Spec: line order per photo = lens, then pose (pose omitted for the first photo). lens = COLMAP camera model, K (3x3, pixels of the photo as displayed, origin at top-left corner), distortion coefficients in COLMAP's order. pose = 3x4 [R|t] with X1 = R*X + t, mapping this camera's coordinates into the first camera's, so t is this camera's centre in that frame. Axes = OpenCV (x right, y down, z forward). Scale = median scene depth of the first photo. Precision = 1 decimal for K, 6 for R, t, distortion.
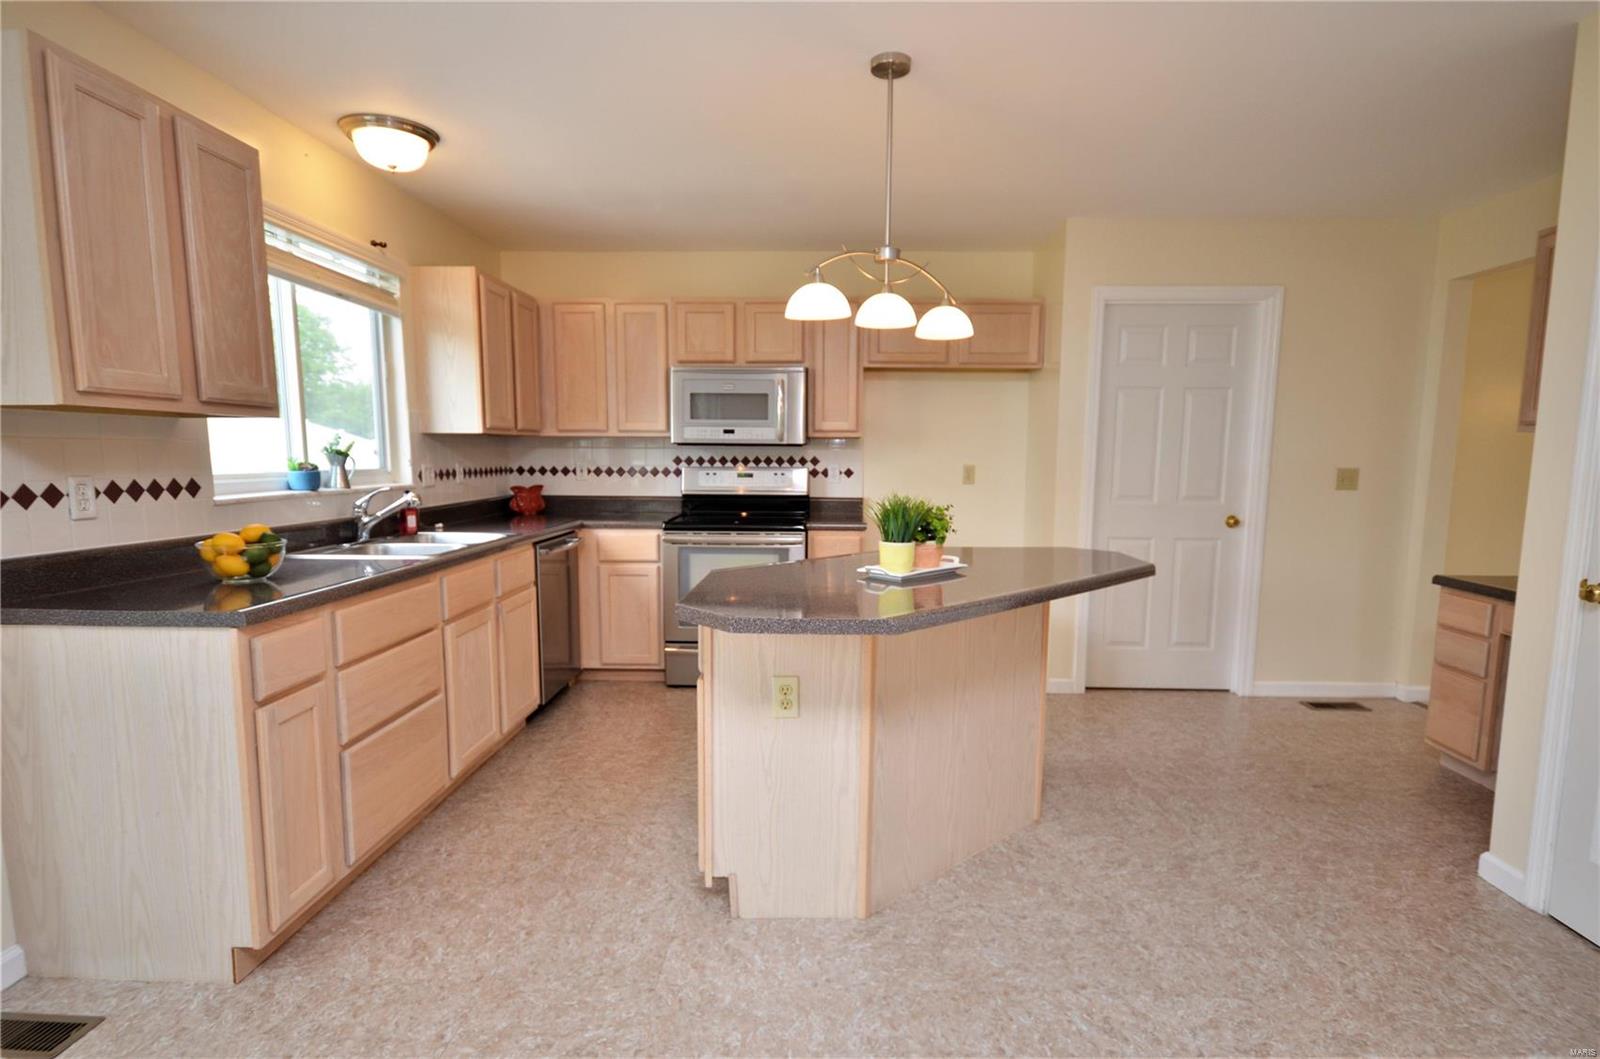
lens RADIAL K [[802.0, 0, 804.5], [0, 802.0, 551.1], [0, 0, 1]] dist [0.003061, 0.000104]
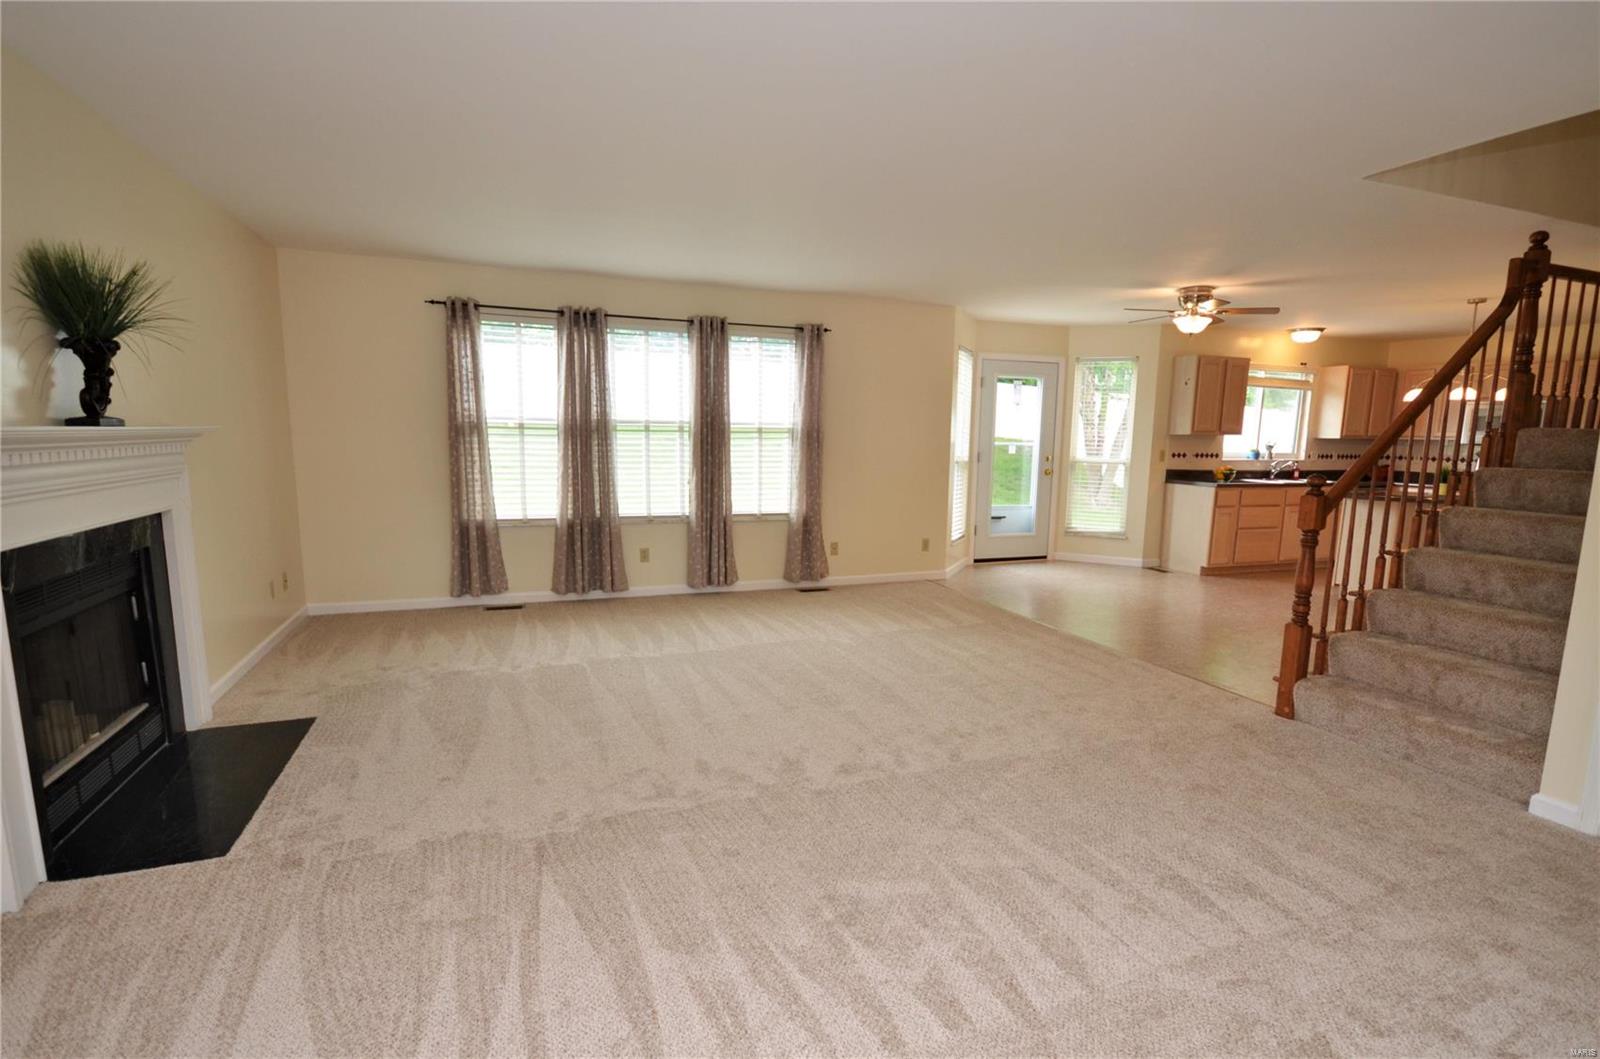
lens RADIAL K [[773.1, 0, 804.2], [0, 773.1, 553.2], [0, 0, 1]] dist [-0.003409, 0.000235]
pose [[0.374795, 0.140366, -0.916420, 0.972325], [-0.128215, 0.986822, 0.098712, 0.136506], [0.918199, 0.080503, 0.387853, -1.092170]]
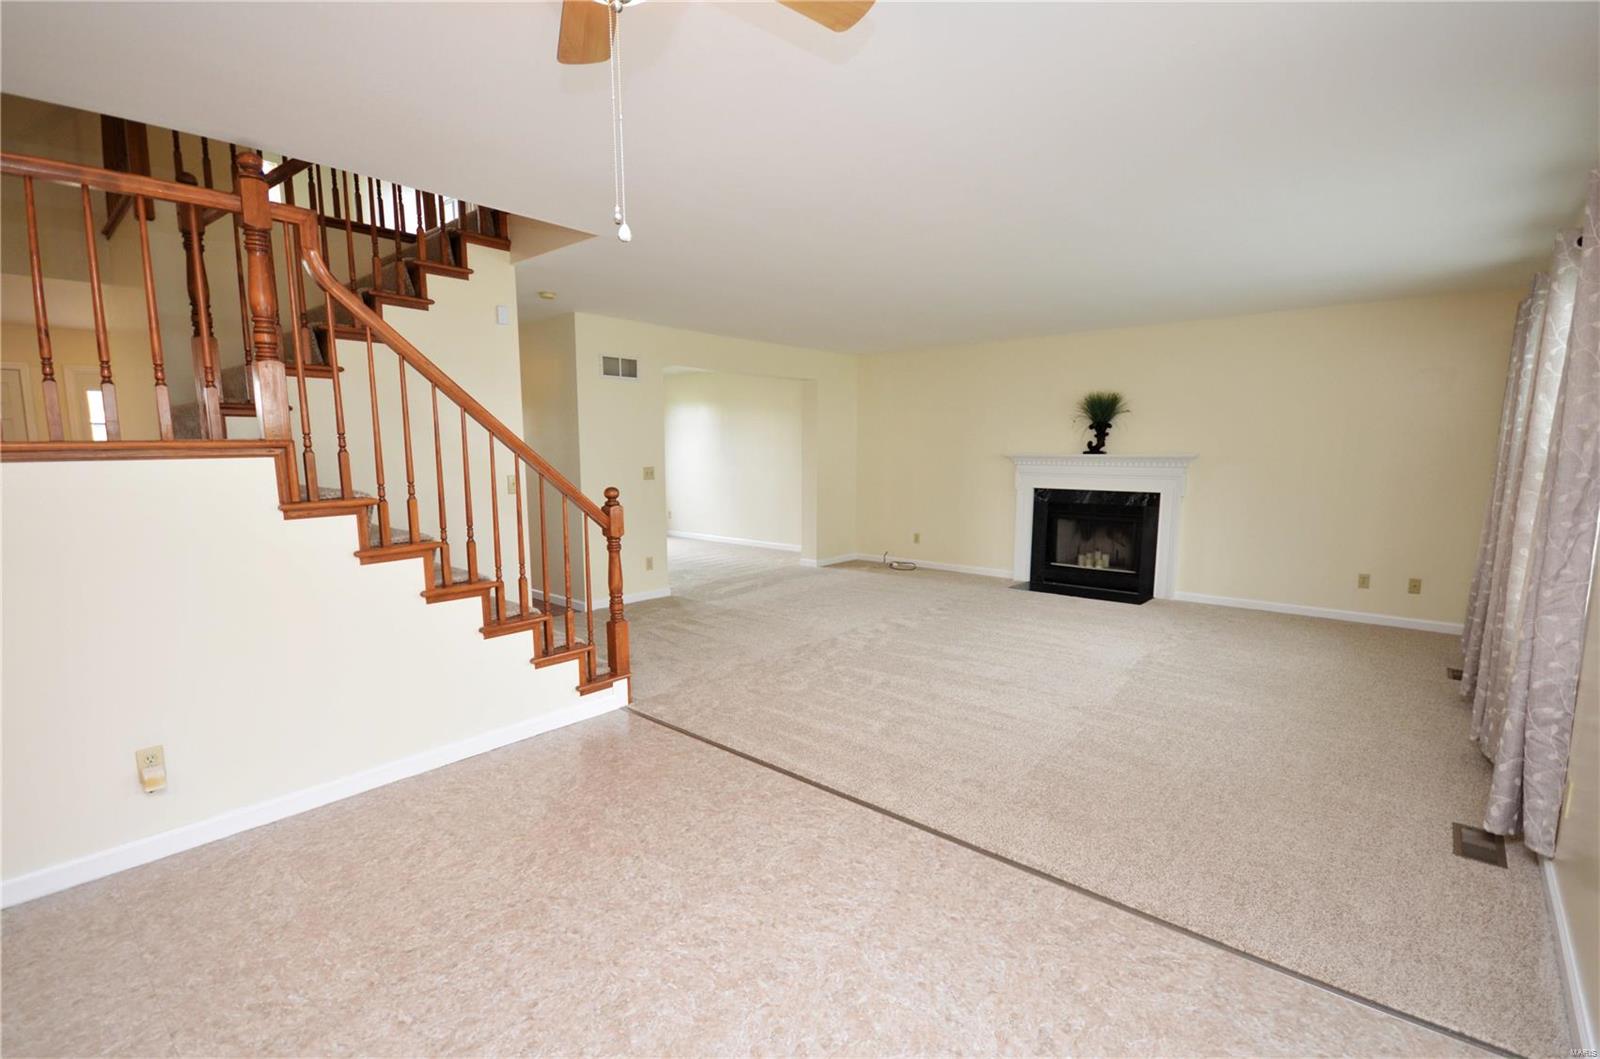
lens RADIAL K [[718.7, 0, 807.8], [0, 718.7, 553.3], [0, 0, 1]] dist [-0.001074, -0.000020]
pose [[-0.769824, -0.099865, 0.630395, -0.361262], [0.077088, 0.965905, 0.247153, -0.062511], [-0.633584, 0.238860, -0.735879, 0.261630]]
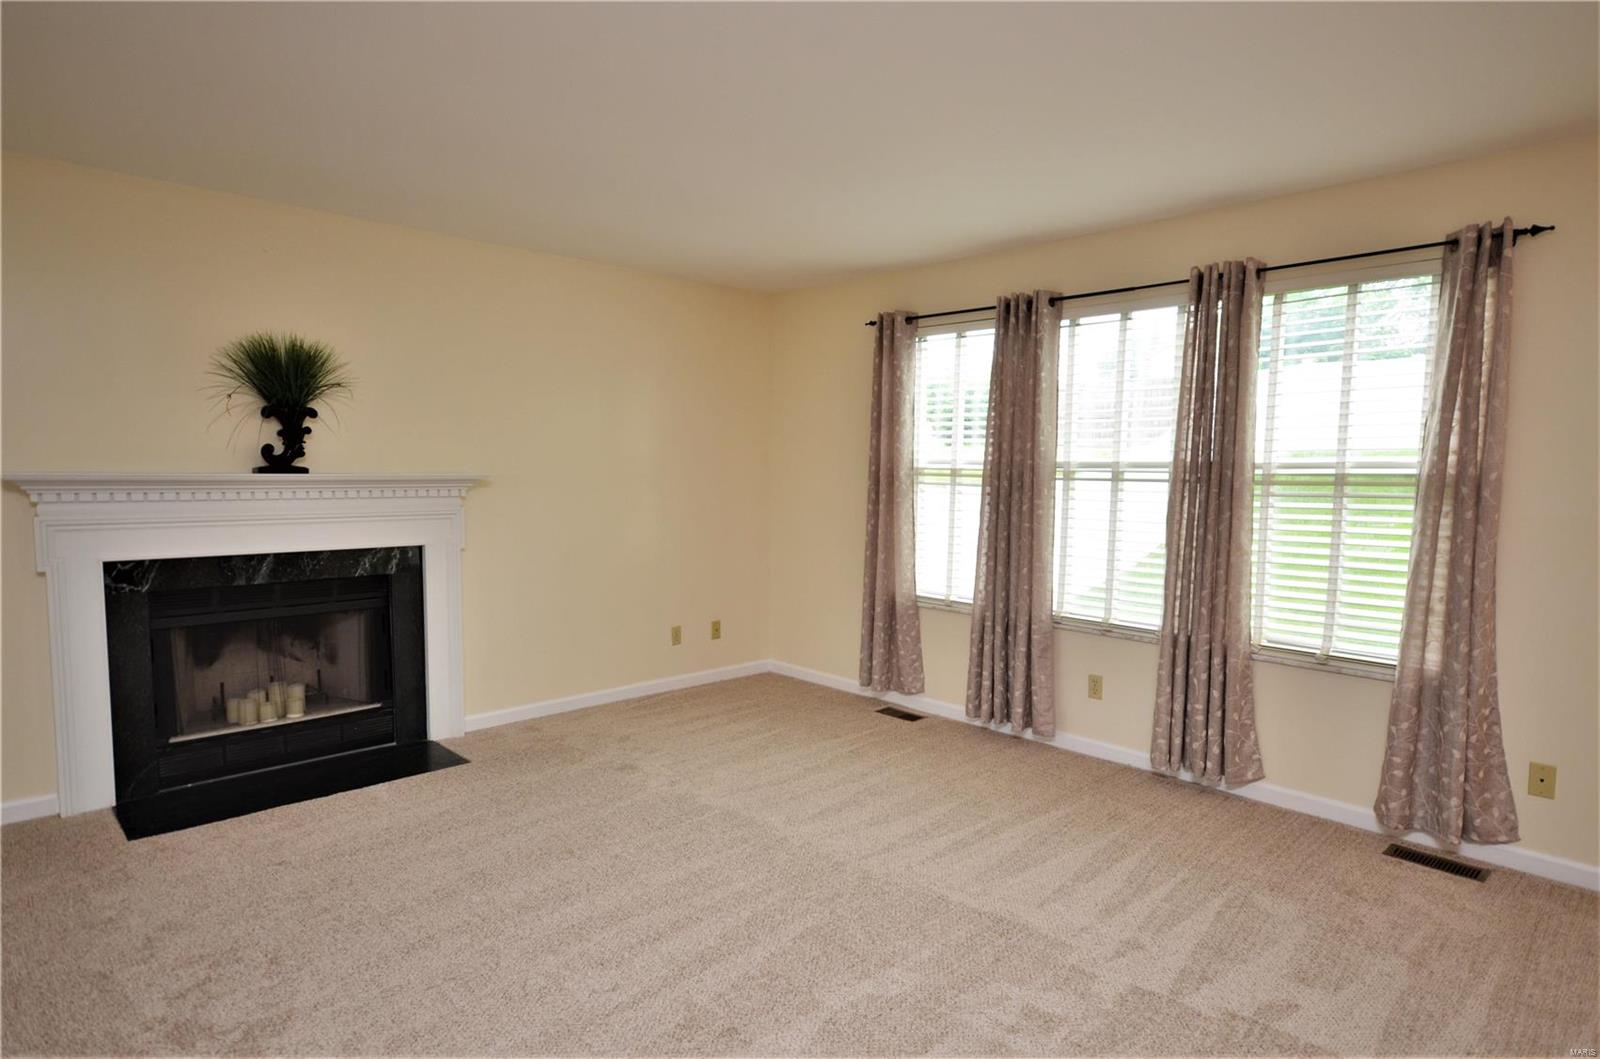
lens RADIAL K [[893.1, 0, 807.1], [0, 893.1, 550.7], [0, 0, 1]] dist [0.018807, 0.000624]
pose [[-0.701716, 0.050357, -0.710675, 0.455483], [-0.106254, 0.978947, 0.174281, 0.031479], [0.704489, 0.197808, -0.681591, -0.371201]]
